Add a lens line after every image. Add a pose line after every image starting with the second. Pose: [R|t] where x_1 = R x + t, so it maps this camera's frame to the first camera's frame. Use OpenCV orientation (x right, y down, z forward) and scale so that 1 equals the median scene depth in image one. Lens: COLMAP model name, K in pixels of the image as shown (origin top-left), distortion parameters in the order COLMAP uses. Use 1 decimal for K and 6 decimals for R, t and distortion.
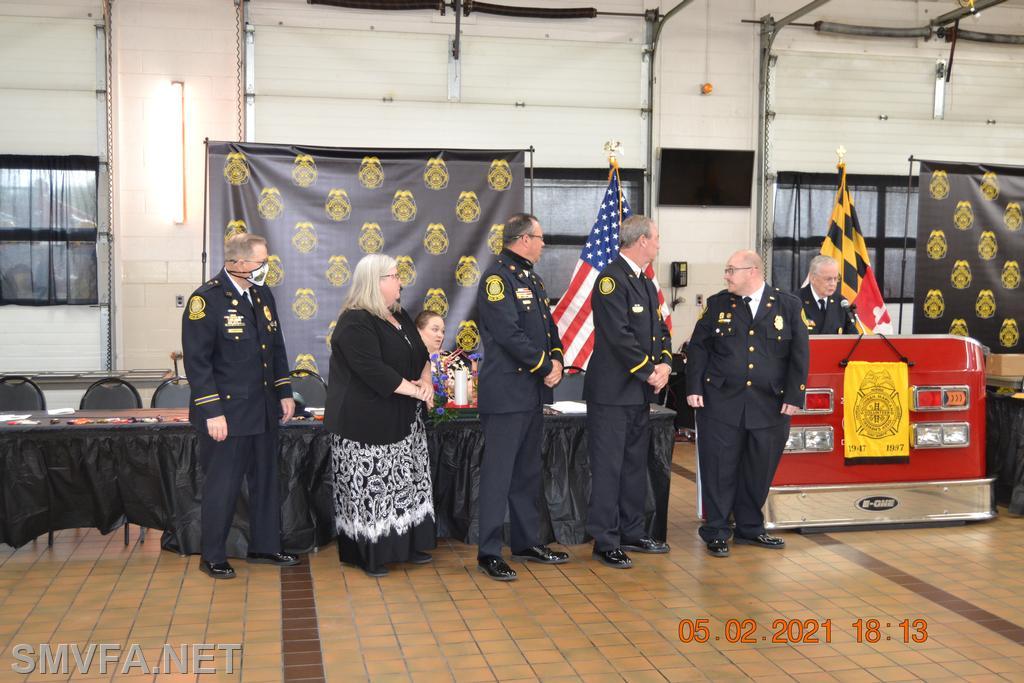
lens RADIAL K [[1167.0, 0, 517.5], [0, 1167.0, 342.7], [0, 0, 1]] dist [-0.020763, -0.002619]
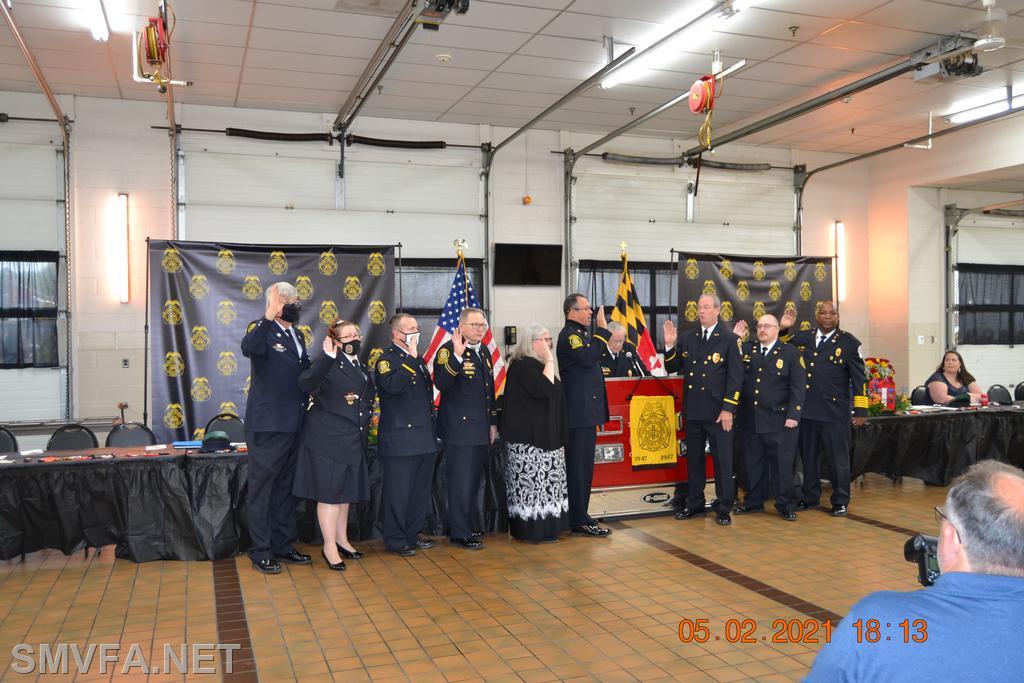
lens RADIAL K [[881.1, 0, 519.0], [0, 881.1, 339.8], [0, 0, 1]] dist [-0.027312, 0.010681]
pose [[0.989010, -0.018085, 0.146736, -0.002720], [0.025873, 0.998346, -0.051344, -0.000475], [-0.145565, 0.054576, 0.987842, -0.018279]]
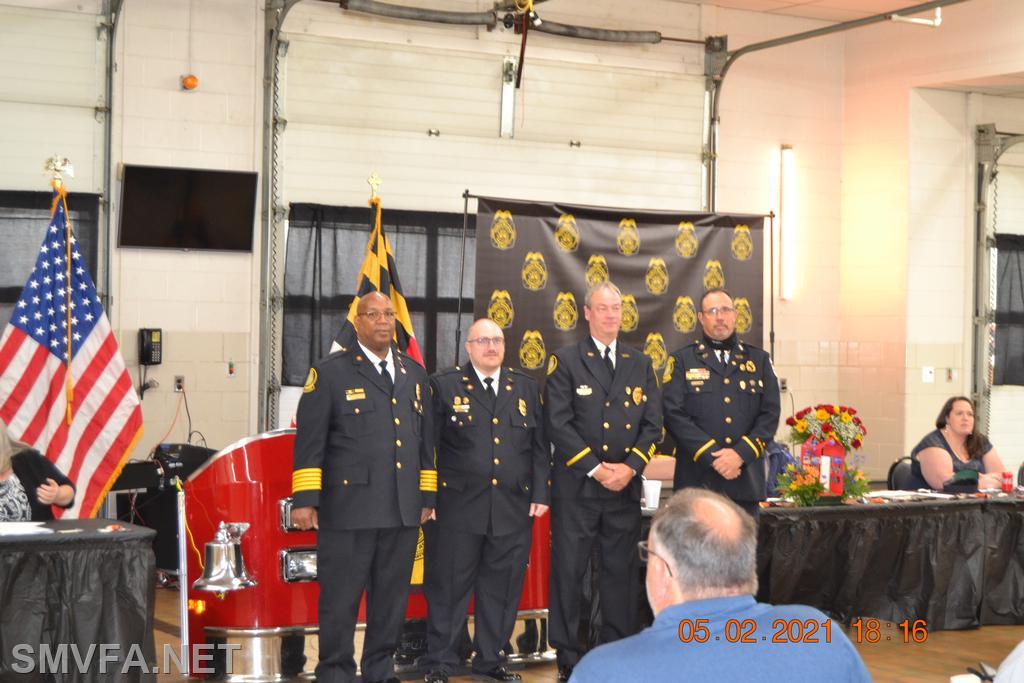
lens RADIAL K [[1961.5, 0, 513.2], [0, 1961.5, 342.7], [0, 0, 1]] dist [0.007451, -0.003802]
pose [[0.946145, 0.008353, 0.323635, -0.038102], [0.011061, 0.998249, -0.058101, 0.009896], [-0.323554, 0.058552, 0.944397, -0.187068]]
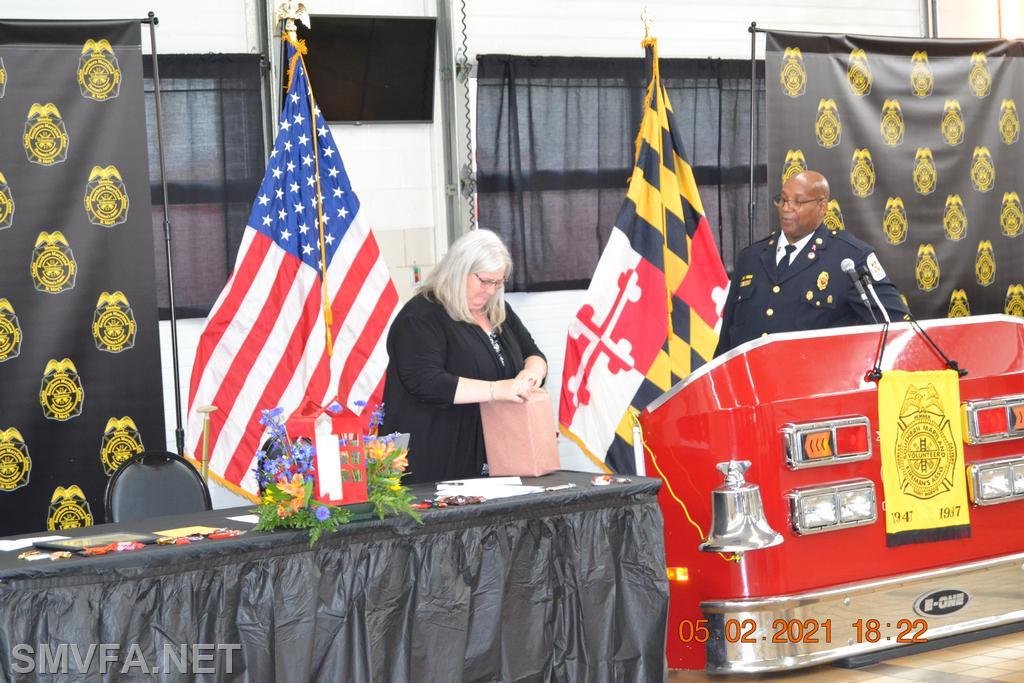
lens RADIAL K [[2372.5, 0, 509.2], [0, 2372.5, 350.1], [0, 0, 1]] dist [0.068090, -0.736038]
pose [[0.898209, -0.070014, 0.433958, -0.289590], [0.080680, 0.996721, -0.006181, -0.000967], [-0.432102, 0.040564, 0.900912, -0.005517]]
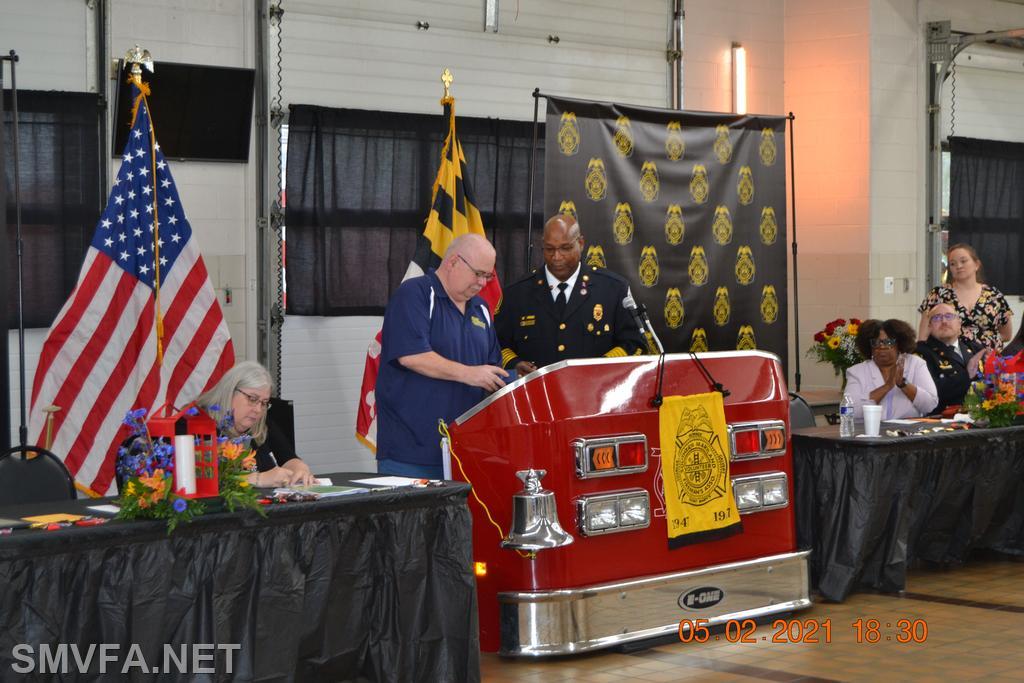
lens RADIAL K [[2077.8, 0, 512.0], [0, 2077.8, 341.5], [0, 0, 1]] dist [0.023592, -0.254989]
pose [[0.839941, -0.030810, 0.541803, -0.315153], [0.045181, 0.998891, -0.013240, -0.001564], [-0.540794, 0.035600, 0.840401, 0.015306]]
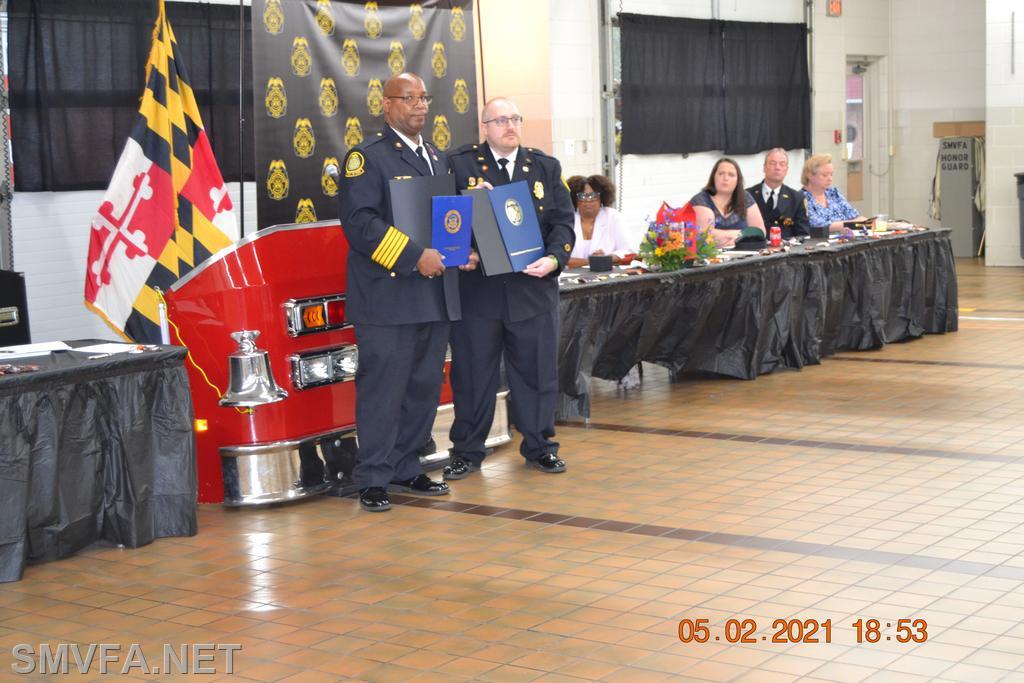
lens RADIAL K [[1790.0, 0, 513.4], [0, 1790.0, 338.5], [0, 0, 1]] dist [0.008936, -0.190992]
pose [[0.749231, -0.108020, 0.653441, -0.271664], [0.081350, 0.994149, 0.071067, -0.002350], [-0.657294, -0.000089, 0.753634, 0.064124]]
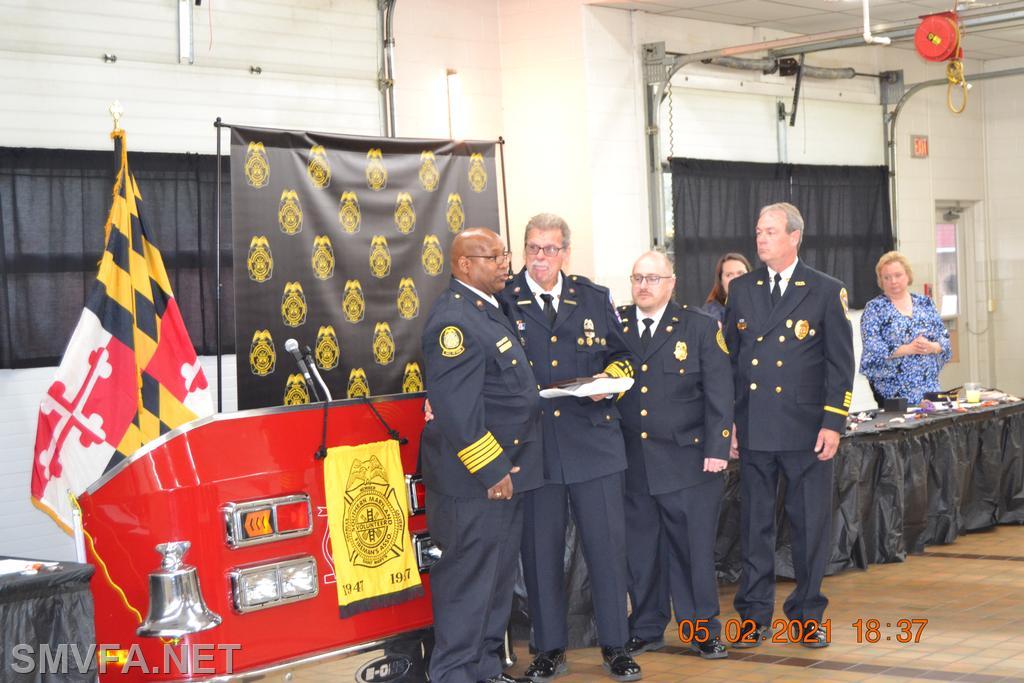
lens RADIAL K [[1919.8, 0, 515.7], [0, 1919.8, 340.2], [0, 0, 1]] dist [-0.002482, 0.014560]
pose [[0.777219, -0.060025, 0.626361, -0.186474], [0.092694, 0.995501, -0.019619, -0.007043], [-0.622365, 0.073309, 0.779286, 0.104849]]
